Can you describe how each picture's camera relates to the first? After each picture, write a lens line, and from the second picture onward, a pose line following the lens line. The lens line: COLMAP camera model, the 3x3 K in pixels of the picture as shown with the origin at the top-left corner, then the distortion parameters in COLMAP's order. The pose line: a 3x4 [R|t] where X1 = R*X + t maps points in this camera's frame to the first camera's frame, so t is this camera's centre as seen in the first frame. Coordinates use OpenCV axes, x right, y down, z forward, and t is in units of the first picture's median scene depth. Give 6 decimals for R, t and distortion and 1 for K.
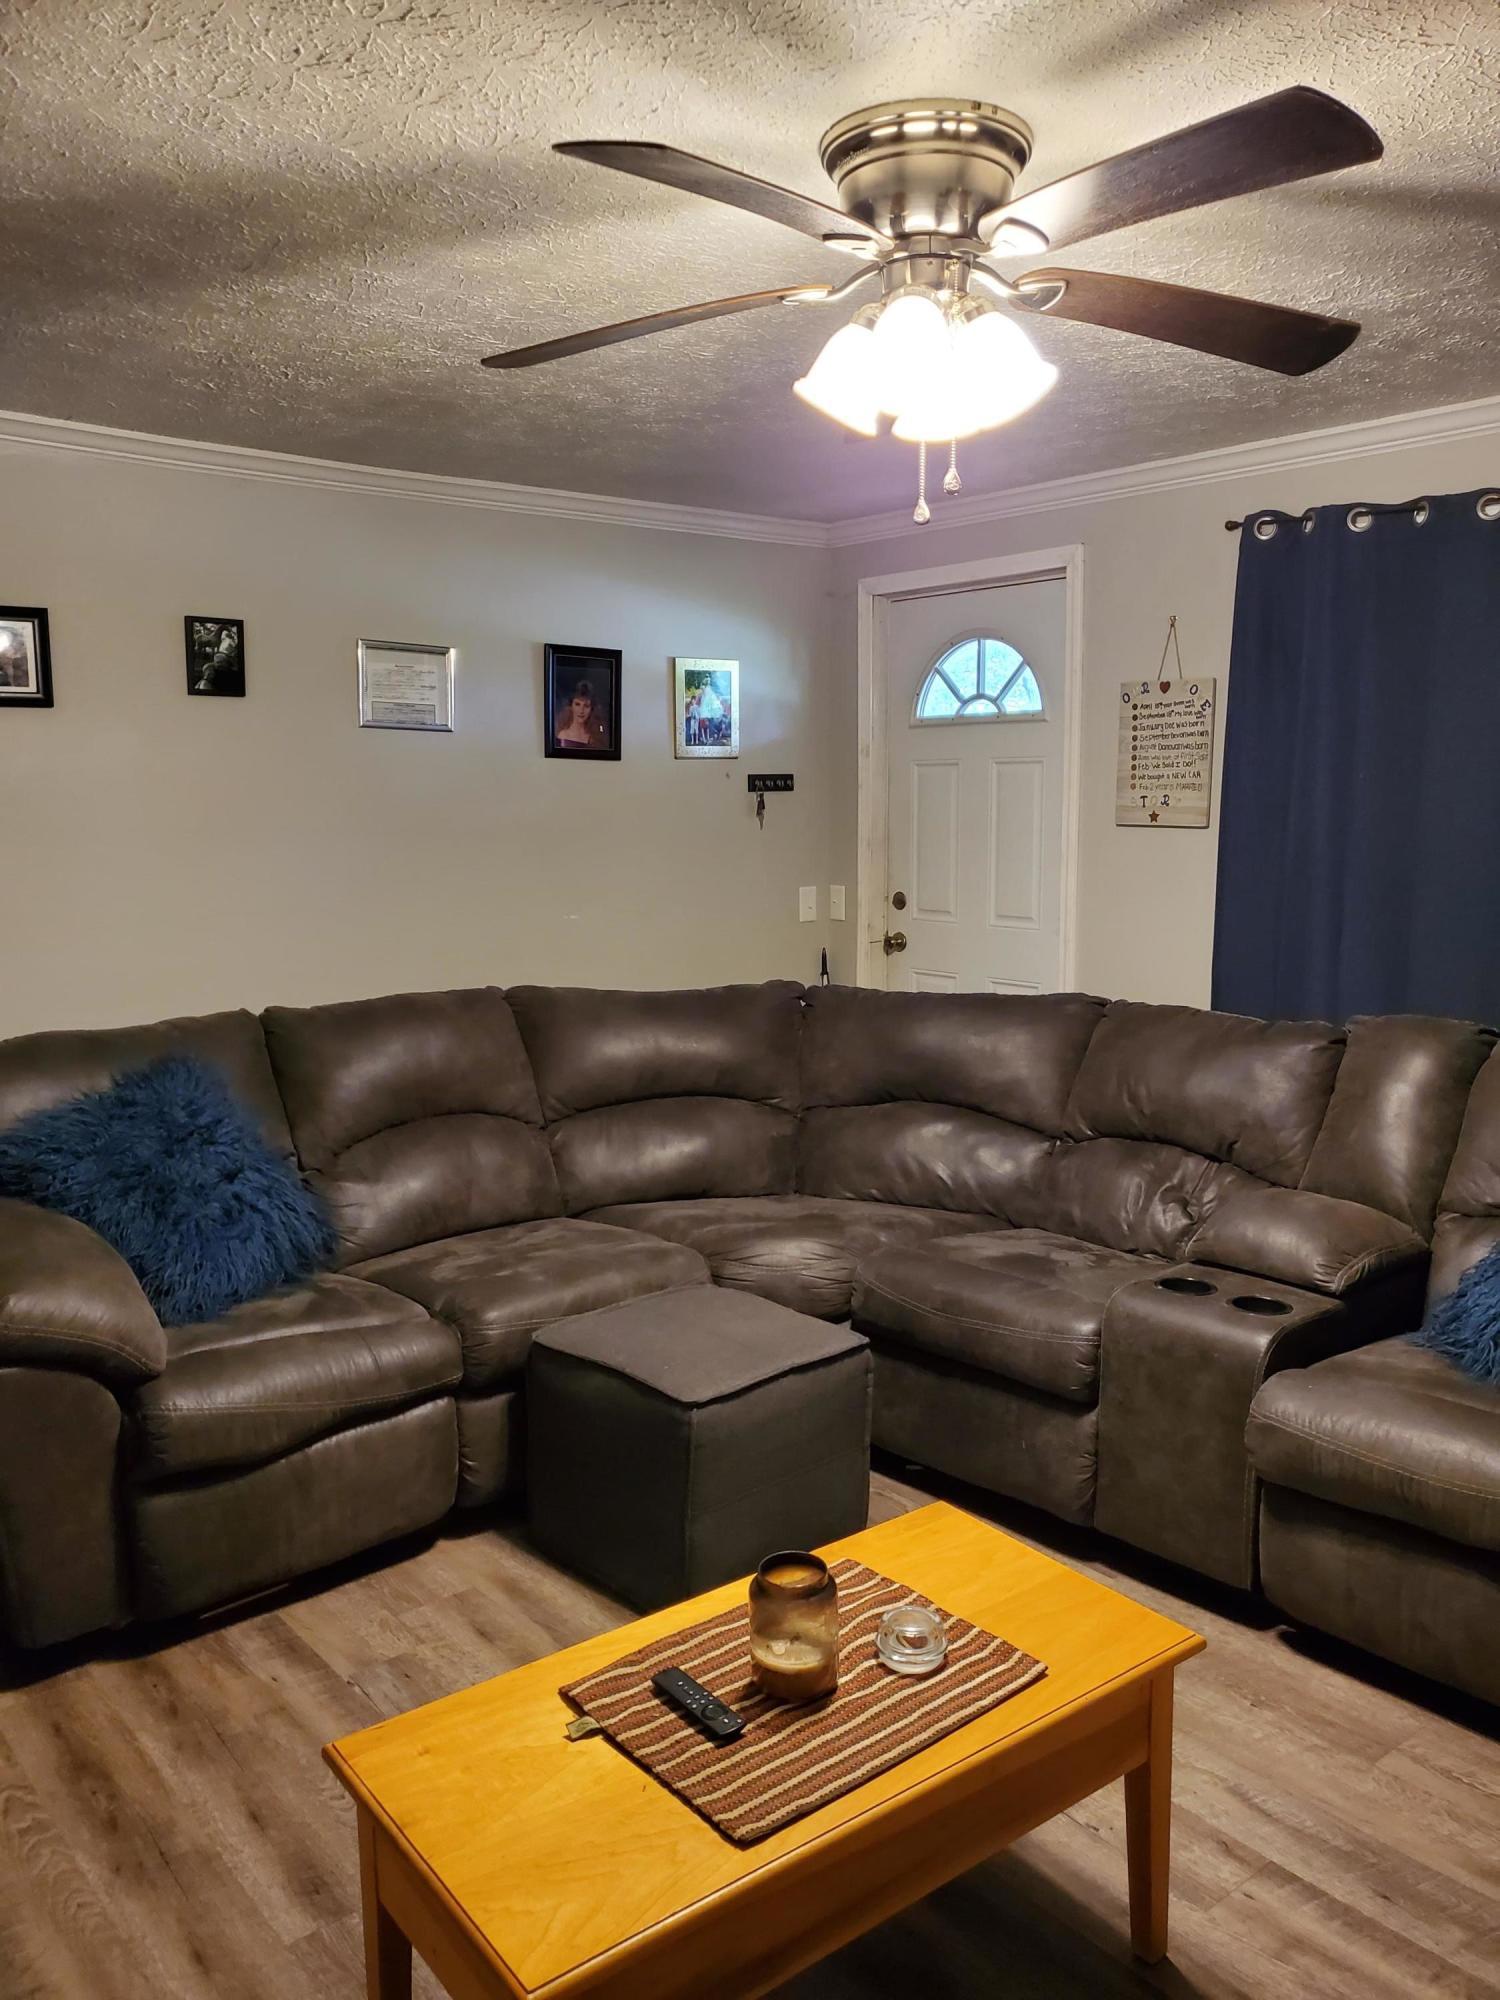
lens RADIAL K [[1538.1, 0, 783.7], [0, 1538.1, 1009.5], [0, 0, 1]] dist [-0.023417, 0.047377]
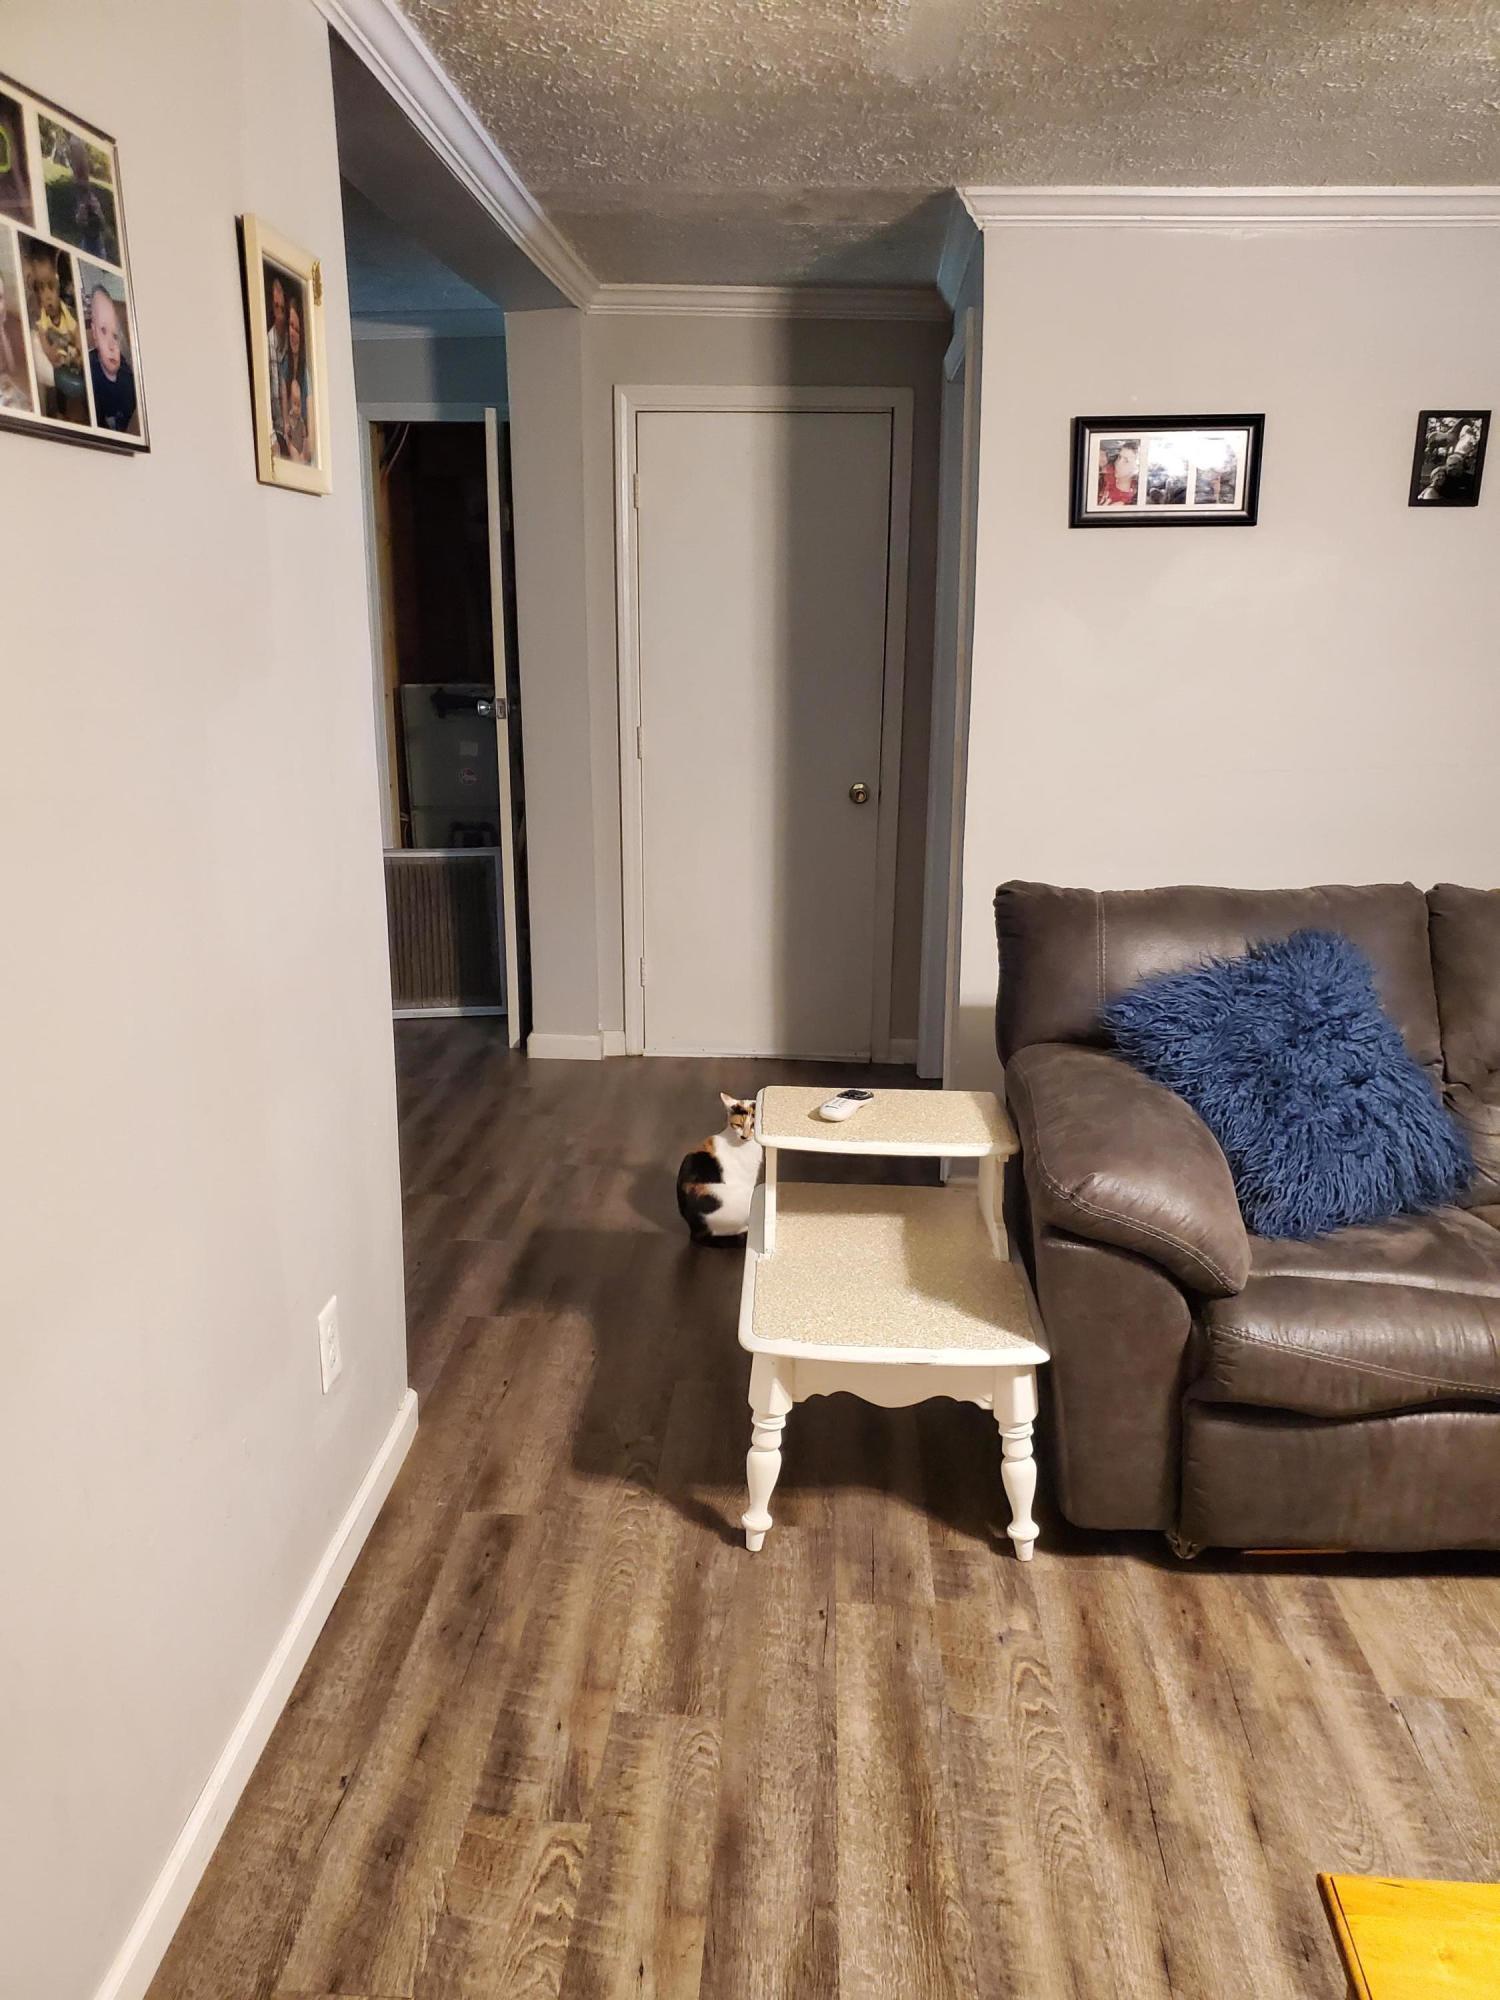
lens RADIAL K [[1538.1, 0, 783.7], [0, 1538.1, 1009.5], [0, 0, 1]] dist [-0.023417, 0.047377]
pose [[0.731922, 0.177700, -0.657809, -0.037352], [-0.101399, 0.983051, 0.152737, -0.030741], [0.673801, -0.045091, 0.737535, 0.153010]]
